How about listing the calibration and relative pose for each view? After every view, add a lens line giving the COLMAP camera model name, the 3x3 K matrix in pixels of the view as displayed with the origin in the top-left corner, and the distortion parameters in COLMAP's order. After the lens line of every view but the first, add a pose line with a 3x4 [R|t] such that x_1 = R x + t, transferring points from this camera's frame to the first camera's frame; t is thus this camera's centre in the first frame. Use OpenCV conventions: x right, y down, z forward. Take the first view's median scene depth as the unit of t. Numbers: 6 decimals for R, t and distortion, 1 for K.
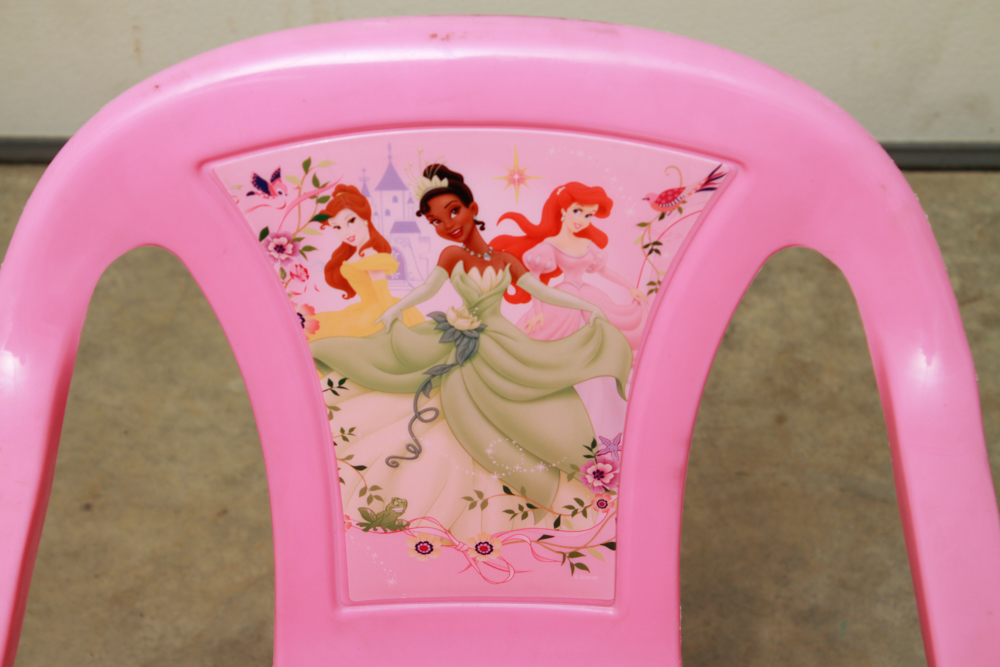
lens RADIAL K [[2336.1, 0, 499.6], [0, 2336.1, 335.8], [0, 0, 1]] dist [0.108742, 0.000000]
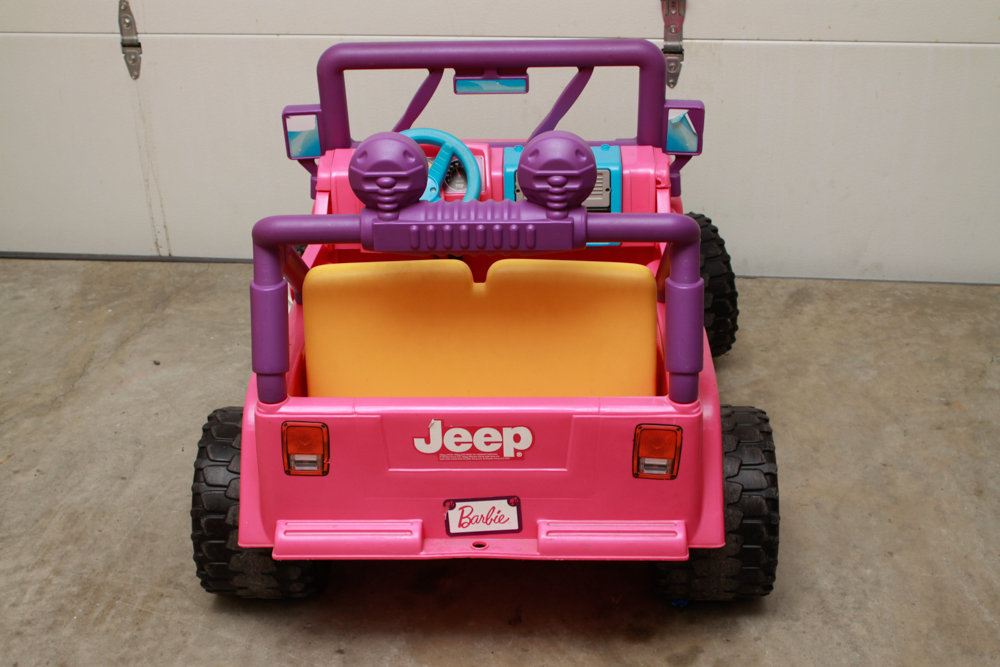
lens RADIAL K [[1464.8, 0, 498.0], [0, 1464.8, 341.3], [0, 0, 1]] dist [-0.024898, 0.000000]
pose [[0.994156, 0.041186, -0.099785, -0.198257], [-0.065885, 0.963725, -0.258638, 0.997288], [0.085514, 0.263701, 0.960807, -1.689151]]
